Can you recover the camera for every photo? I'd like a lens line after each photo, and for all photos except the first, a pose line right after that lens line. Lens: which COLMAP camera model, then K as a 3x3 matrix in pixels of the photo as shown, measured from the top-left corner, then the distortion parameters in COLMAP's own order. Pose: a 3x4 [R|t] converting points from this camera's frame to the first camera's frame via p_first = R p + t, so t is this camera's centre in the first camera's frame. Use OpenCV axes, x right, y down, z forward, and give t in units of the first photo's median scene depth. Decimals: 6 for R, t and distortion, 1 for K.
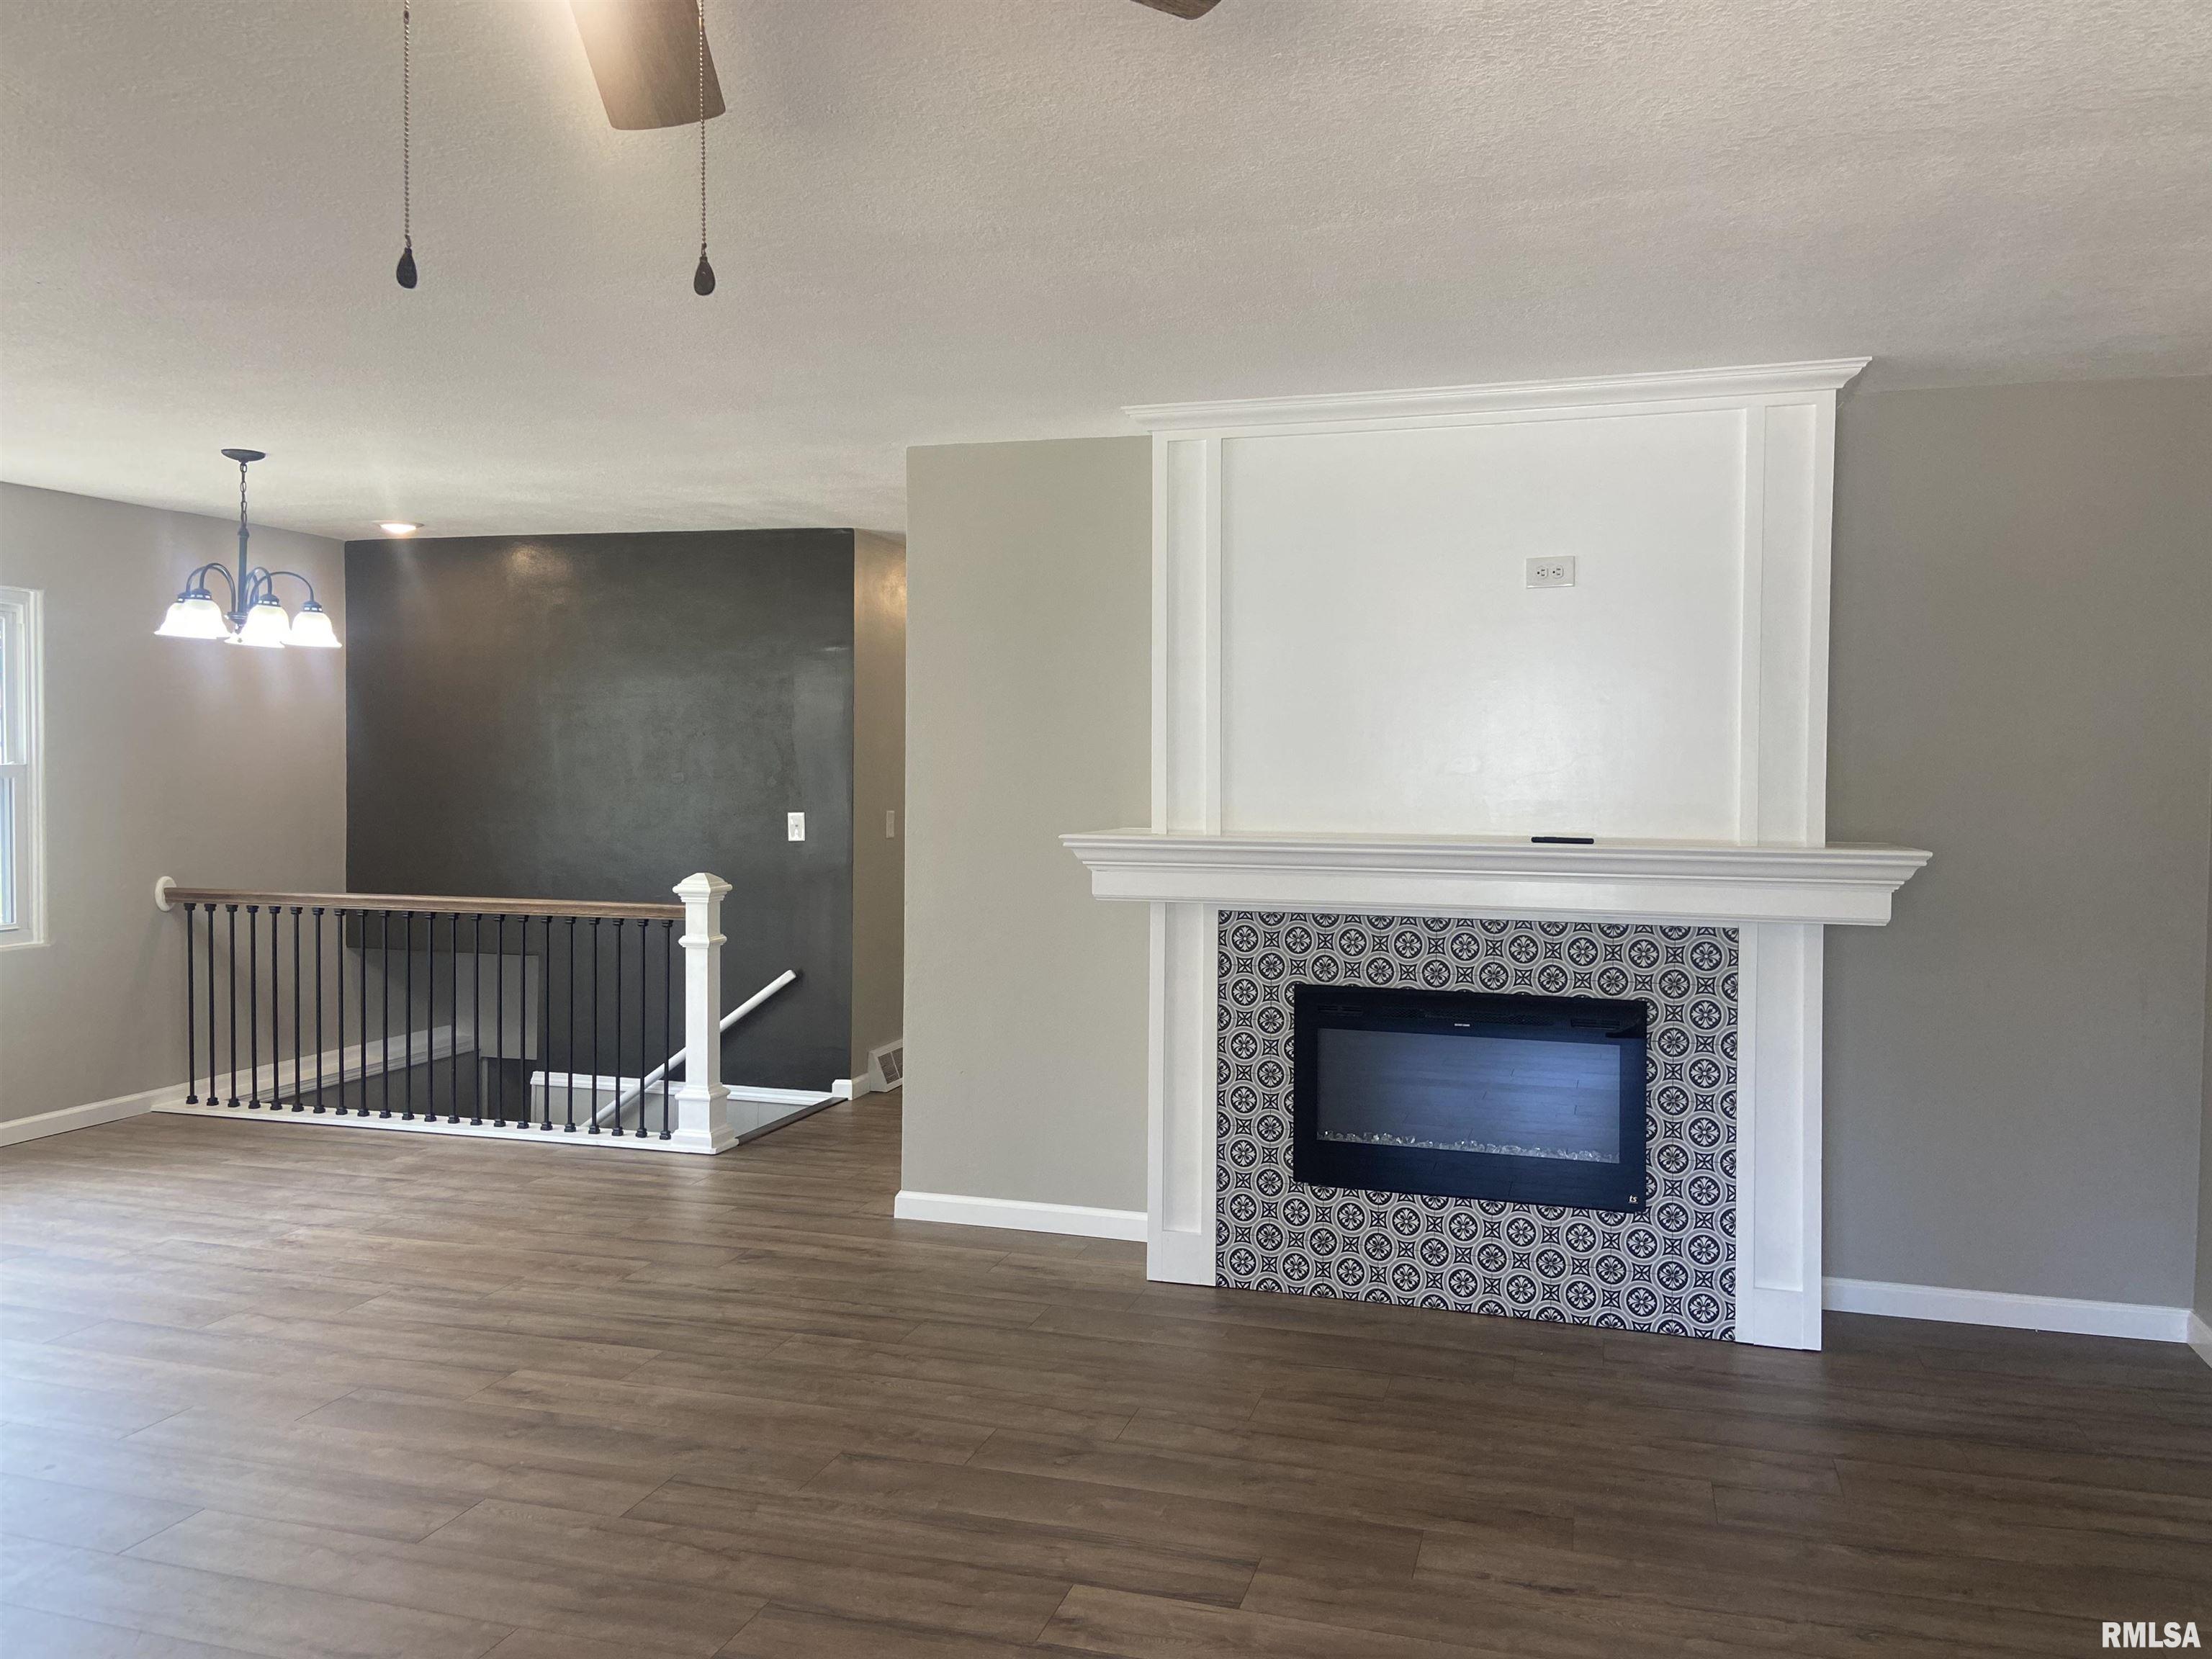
lens RADIAL K [[1664.4, 0, 1119.1], [0, 1664.4, 801.1], [0, 0, 1]] dist [0.123339, -0.153813]
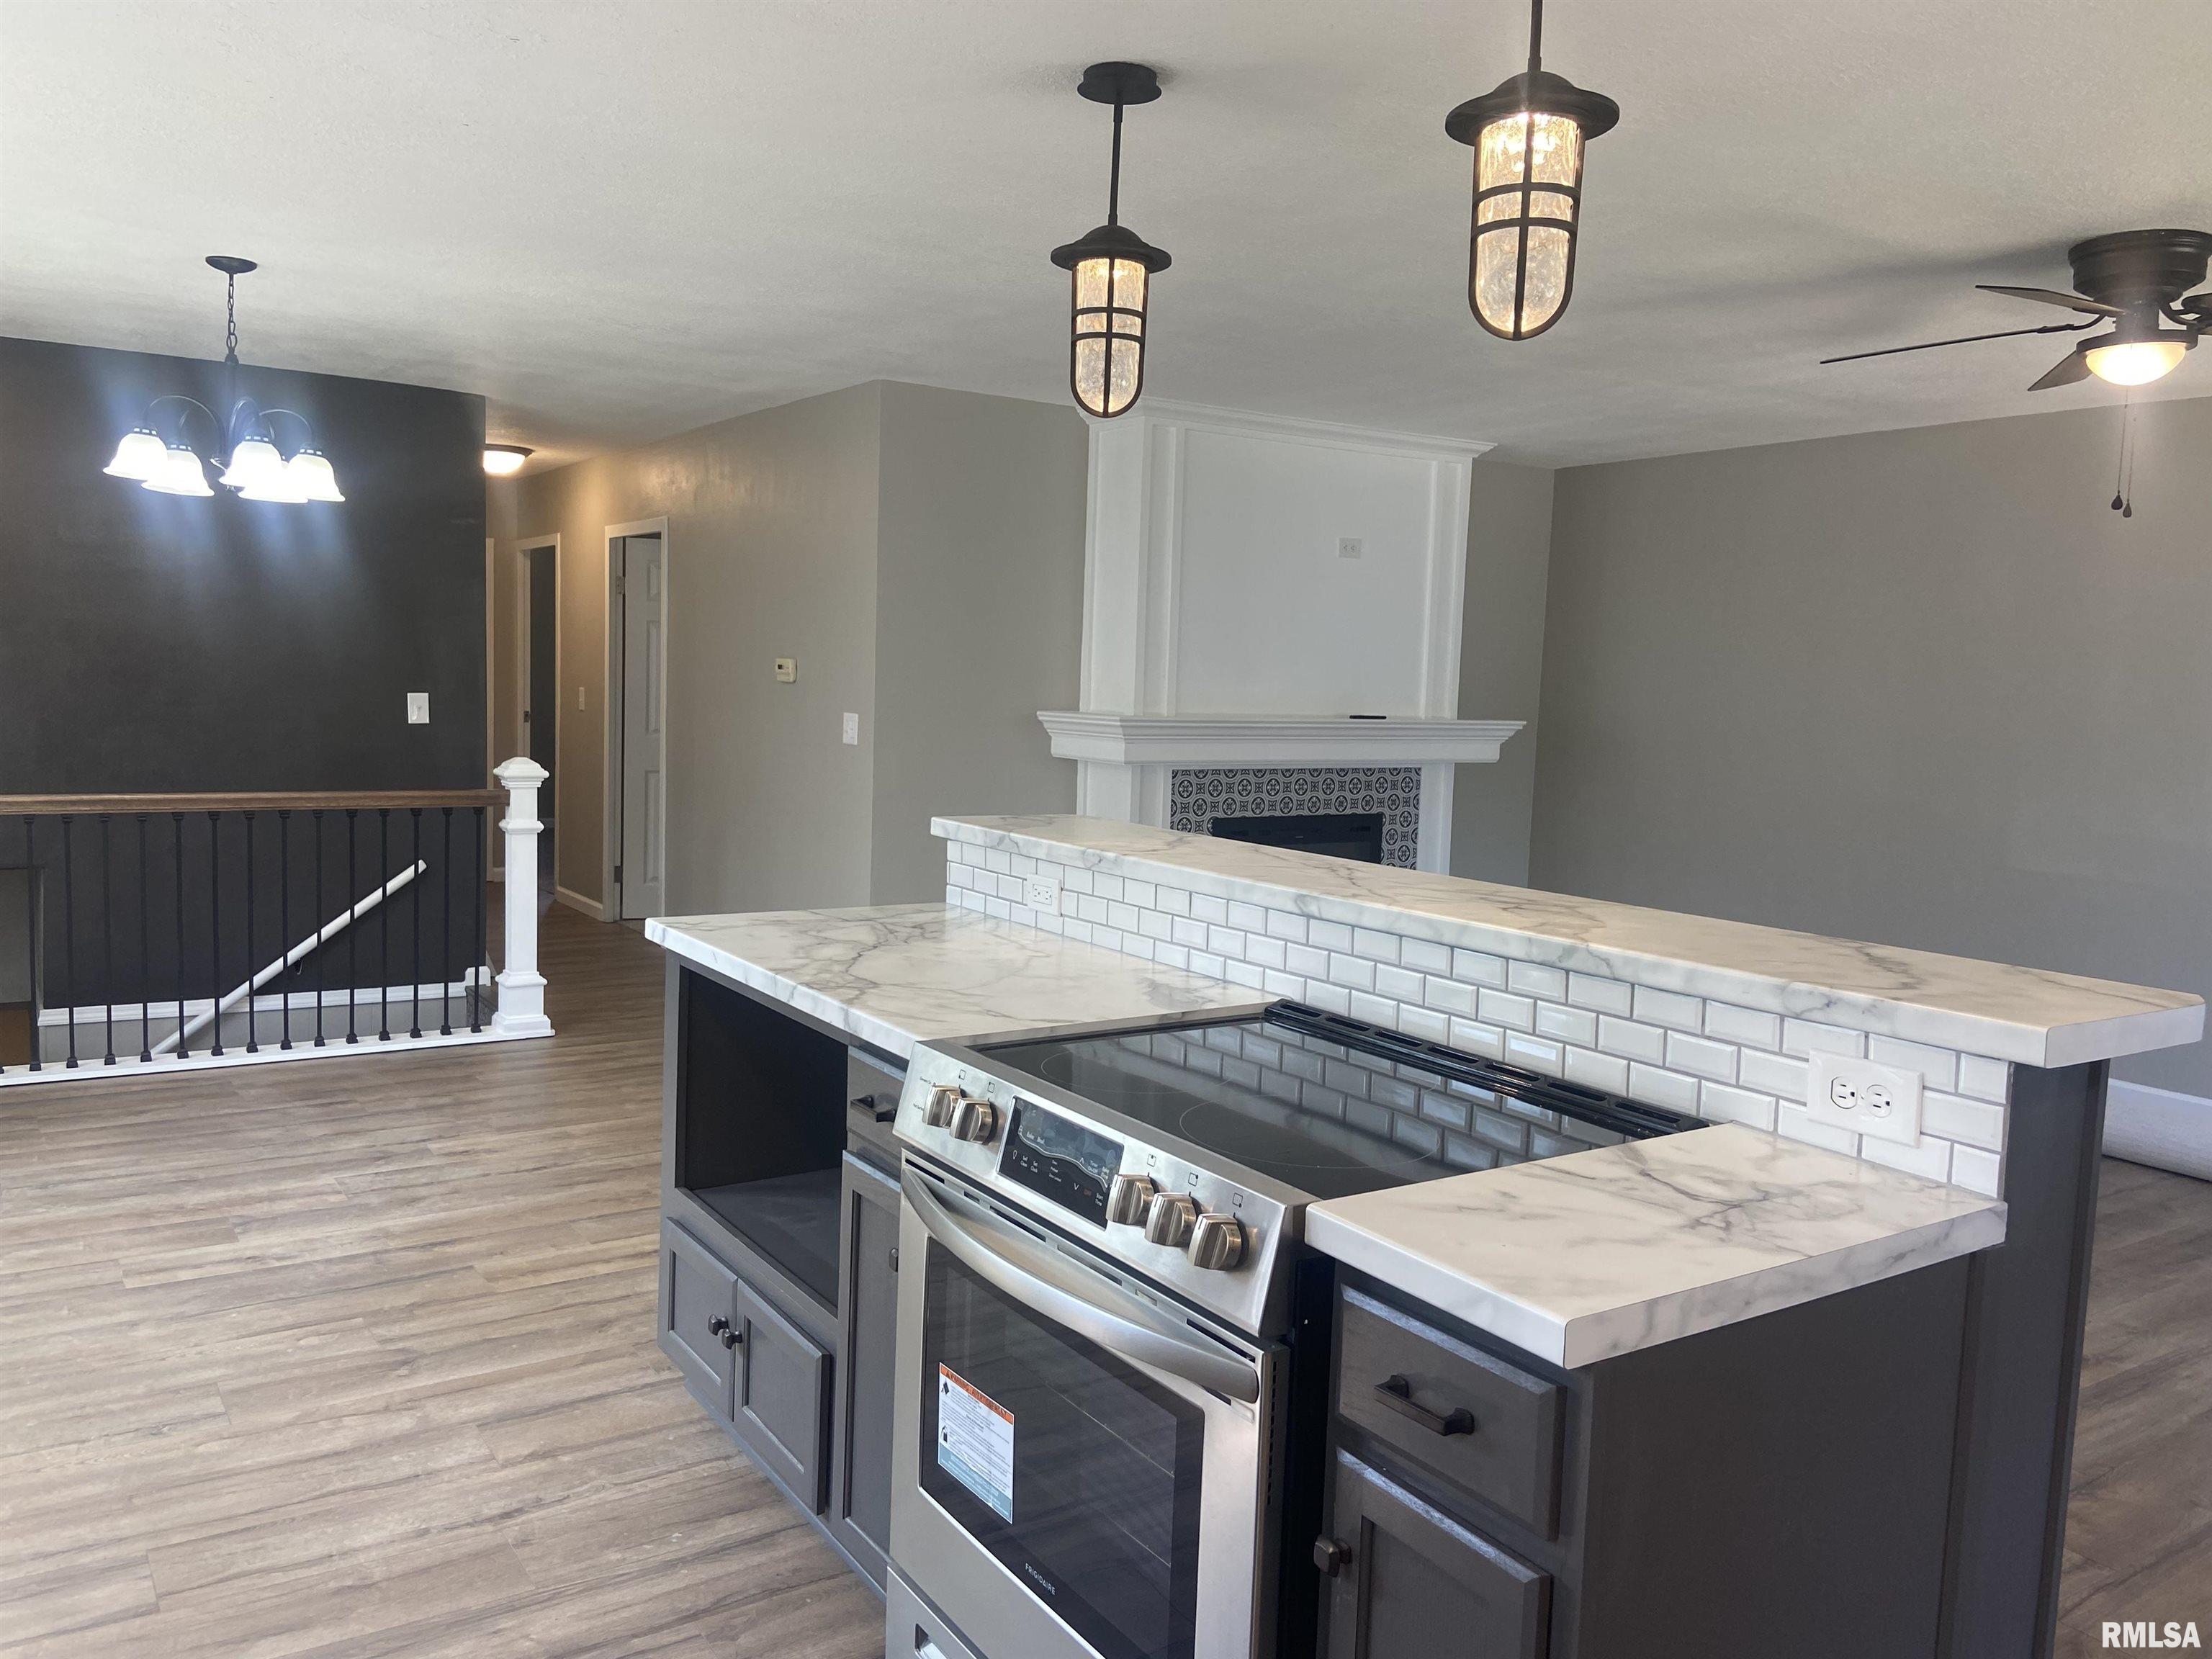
lens RADIAL K [[1664.4, 0, 1080.2], [0, 1664.4, 809.2], [0, 0, 1]] dist [0.123339, -0.153813]
pose [[0.645212, -0.051536, 0.762263, -1.071689], [-0.011657, 0.996942, 0.077269, -0.008891], [-0.763914, -0.058740, 0.642639, 0.158068]]
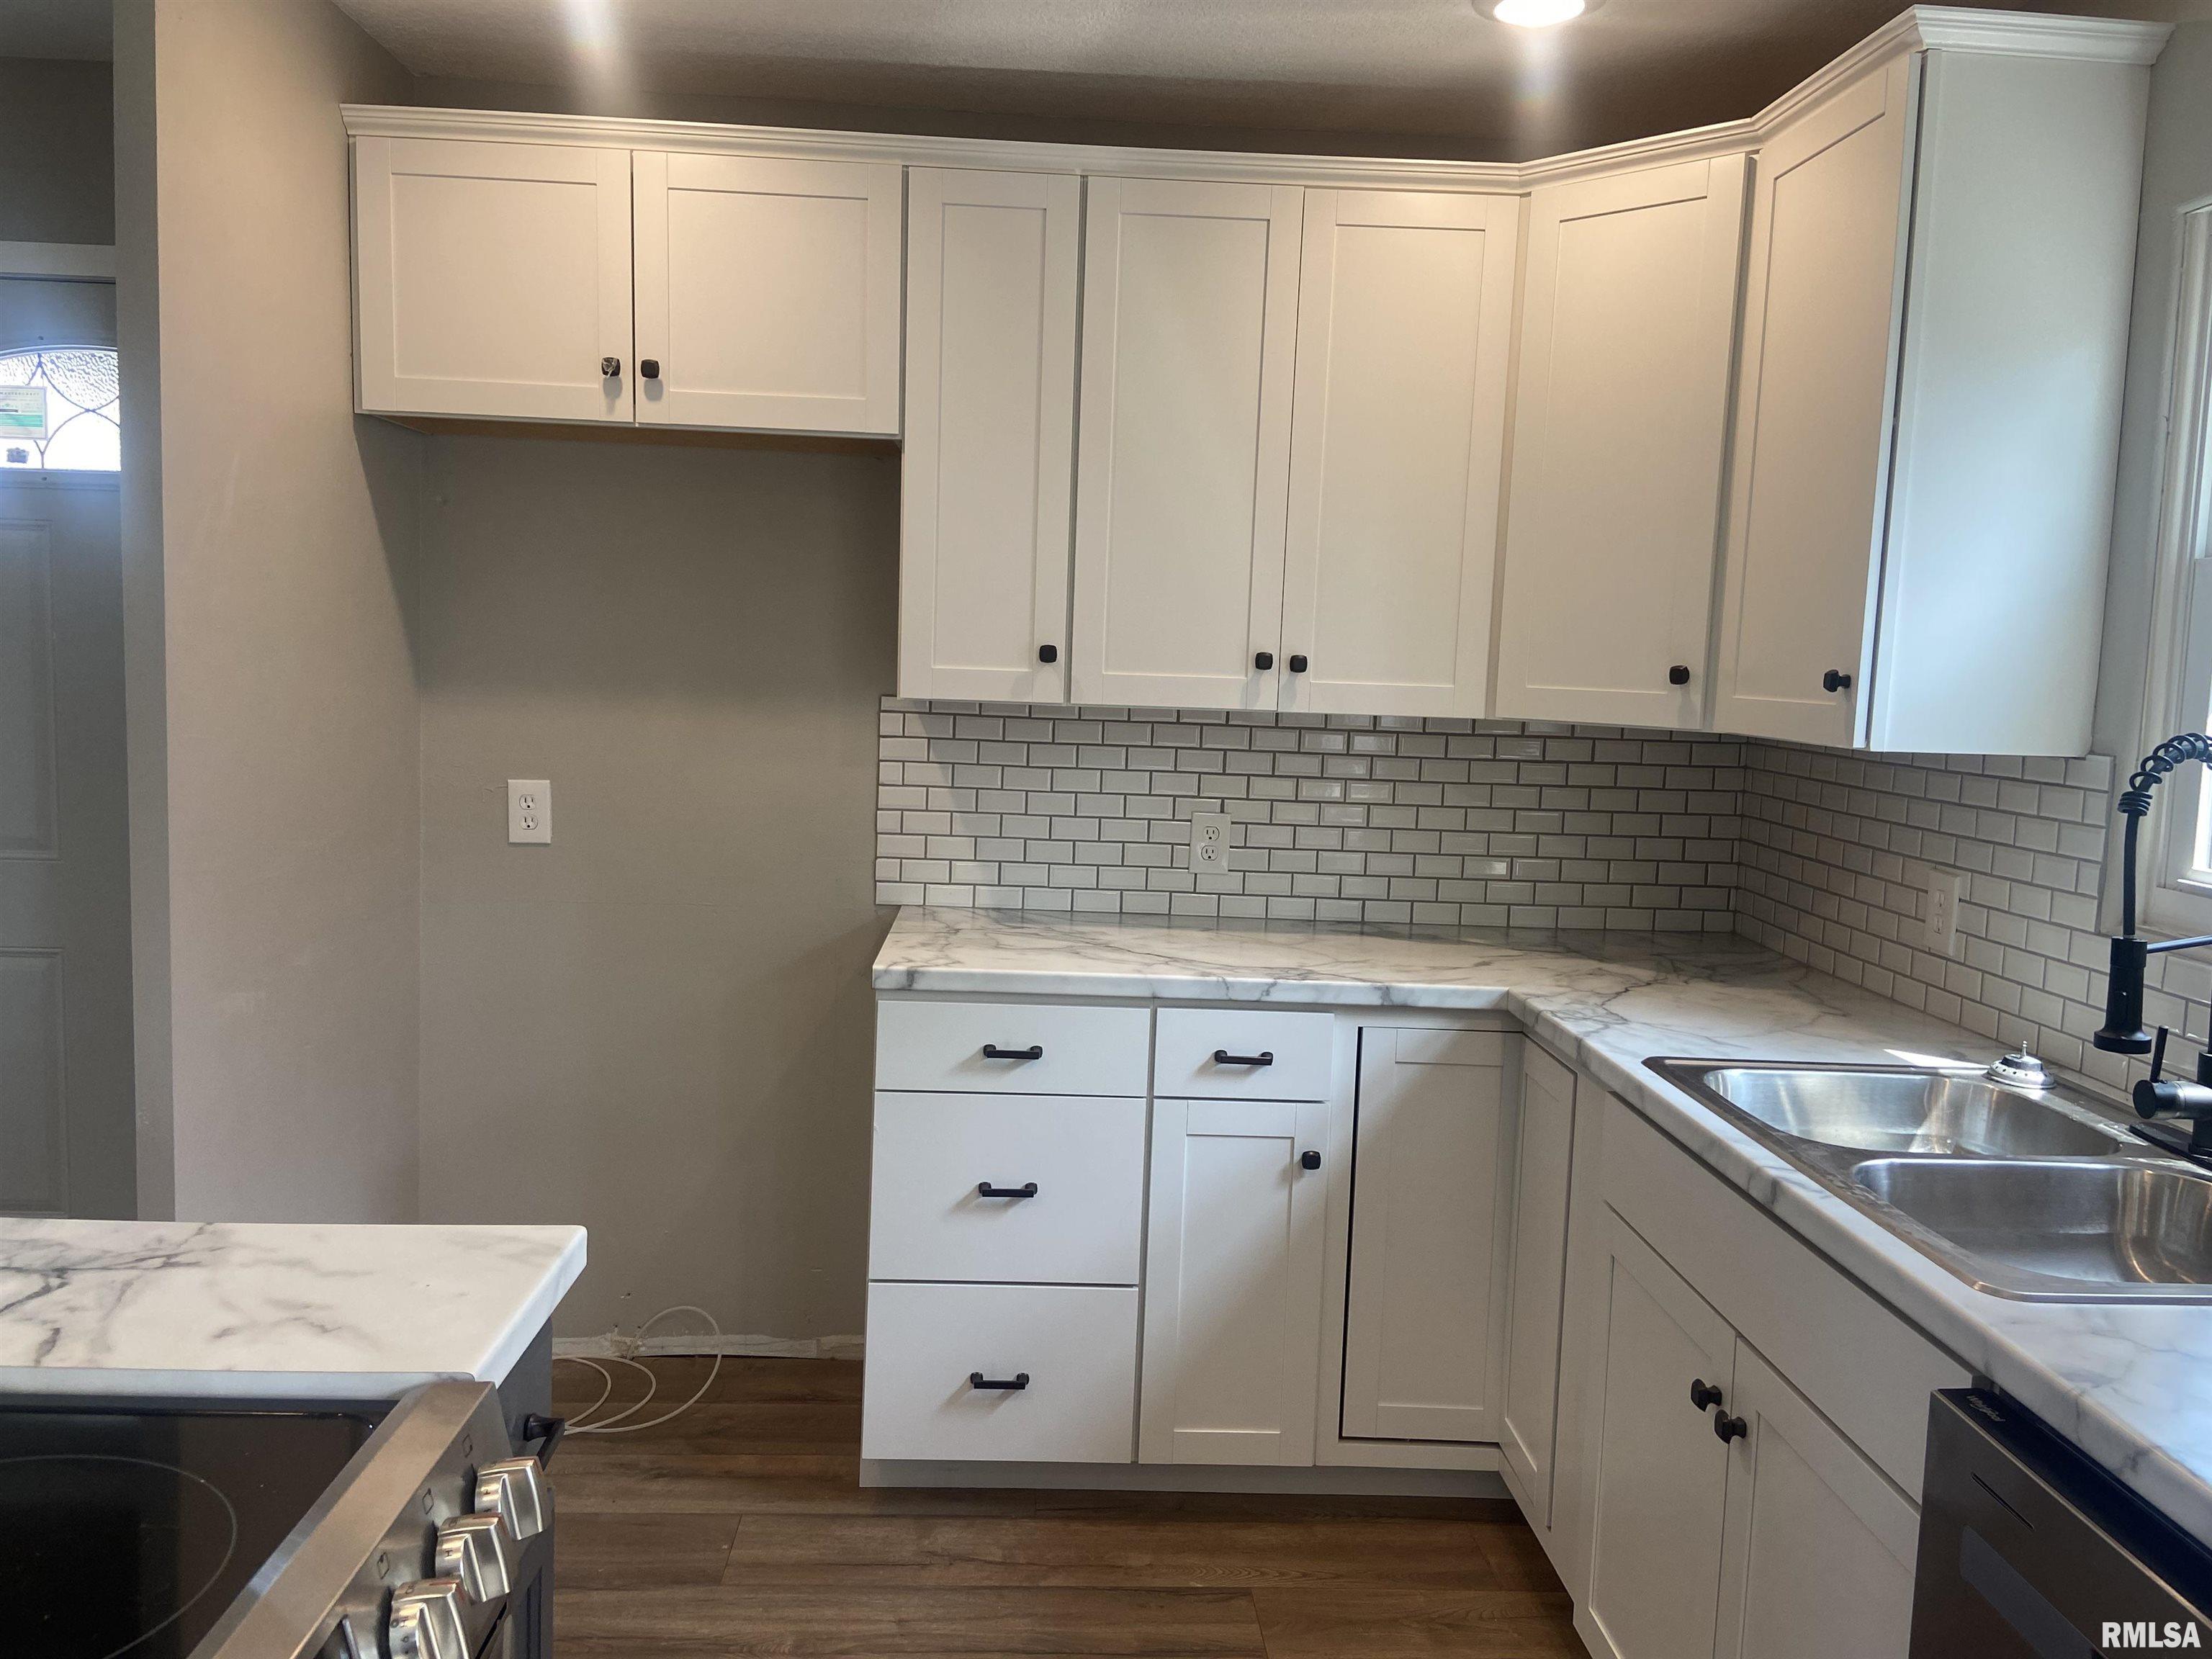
lens RADIAL K [[1664.4, 0, 1091.3], [0, 1664.4, 813.7], [0, 0, 1]] dist [0.123339, -0.153813]
pose [[-0.945212, -0.009974, -0.326305, -0.788249], [-0.050969, 0.991785, 0.117326, -0.022556], [0.322454, 0.127529, -0.937955, 0.601846]]
